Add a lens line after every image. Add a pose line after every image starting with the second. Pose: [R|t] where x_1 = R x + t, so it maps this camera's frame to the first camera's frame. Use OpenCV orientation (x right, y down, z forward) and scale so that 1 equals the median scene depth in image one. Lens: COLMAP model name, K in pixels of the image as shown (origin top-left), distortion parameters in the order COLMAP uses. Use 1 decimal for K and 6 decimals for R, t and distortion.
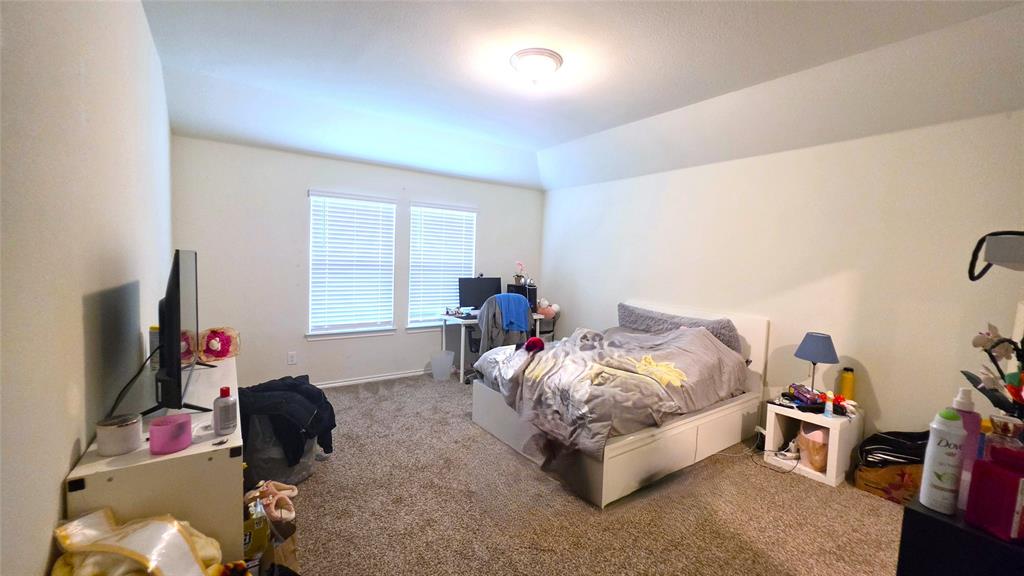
lens RADIAL K [[412.1, 0, 513.8], [0, 412.1, 286.6], [0, 0, 1]] dist [-0.002006, -0.000376]
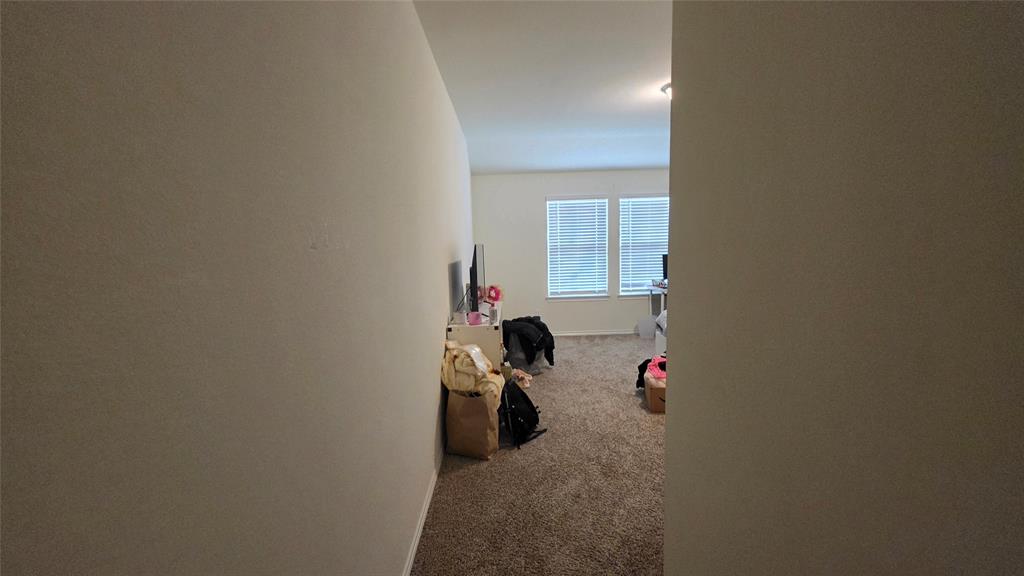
lens RADIAL K [[412.1, 0, 513.2], [0, 412.1, 289.8], [0, 0, 1]] dist [-0.002006, -0.000376]
pose [[0.826214, 0.006998, -0.563313, 0.352544], [0.022441, 0.998720, 0.045321, 0.034238], [0.562909, -0.050086, 0.825000, -0.426214]]
